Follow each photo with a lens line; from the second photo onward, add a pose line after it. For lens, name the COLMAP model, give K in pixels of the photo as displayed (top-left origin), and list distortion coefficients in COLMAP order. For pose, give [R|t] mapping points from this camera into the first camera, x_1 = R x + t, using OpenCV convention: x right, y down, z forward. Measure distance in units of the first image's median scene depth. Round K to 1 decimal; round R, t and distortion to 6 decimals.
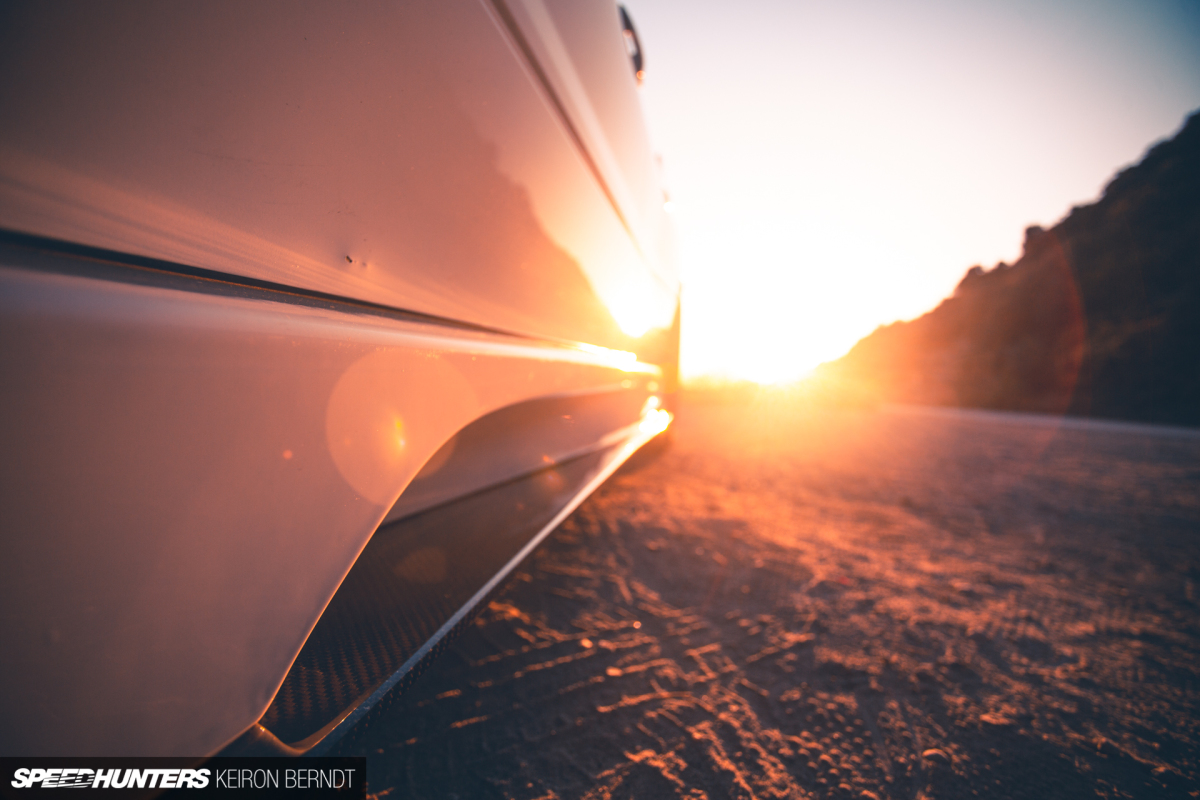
lens RADIAL K [[604.6, 0, 600.7], [0, 604.6, 402.2], [0, 0, 1]] dist [-0.002096, 0.000228]
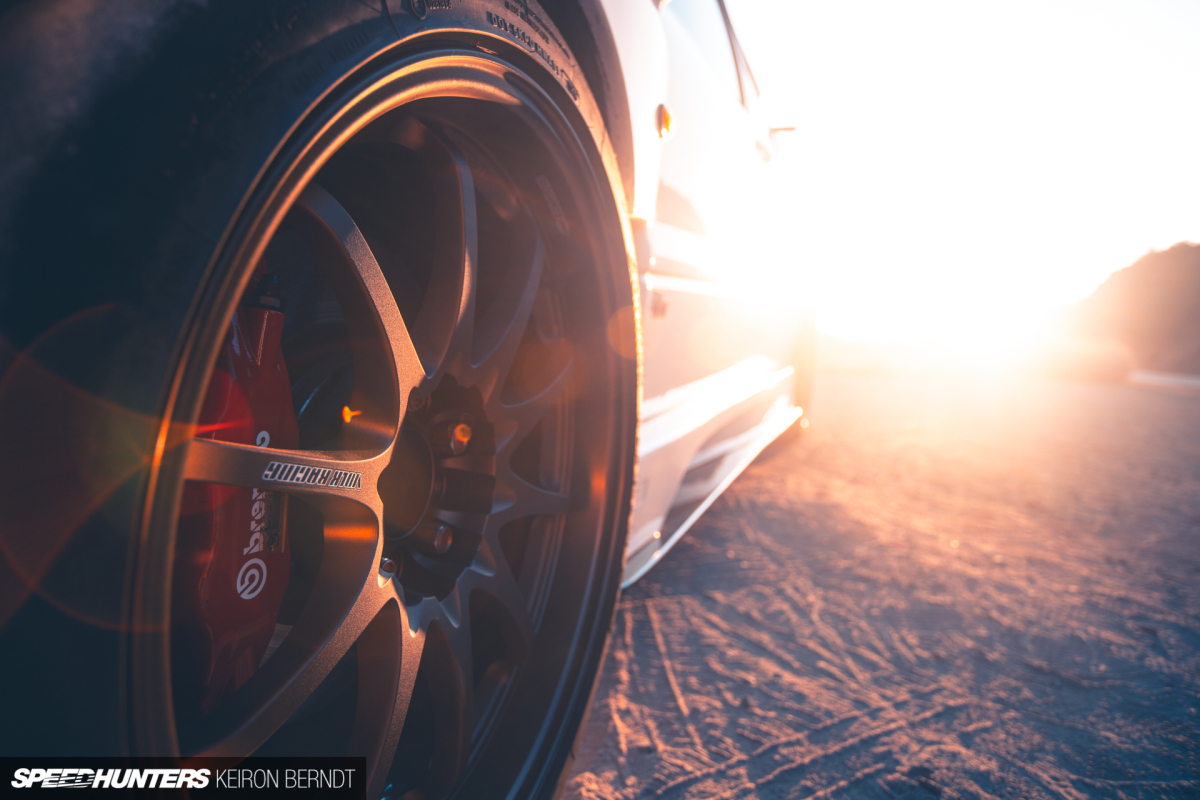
lens RADIAL K [[803.5, 0, 600.4], [0, 803.5, 397.4], [0, 0, 1]] dist [-0.000235, 0.000499]
pose [[0.988140, 0.033177, -0.149929, -0.037232], [-0.025778, 0.998365, 0.051027, -0.126356], [0.151376, -0.046557, 0.987379, -0.875642]]
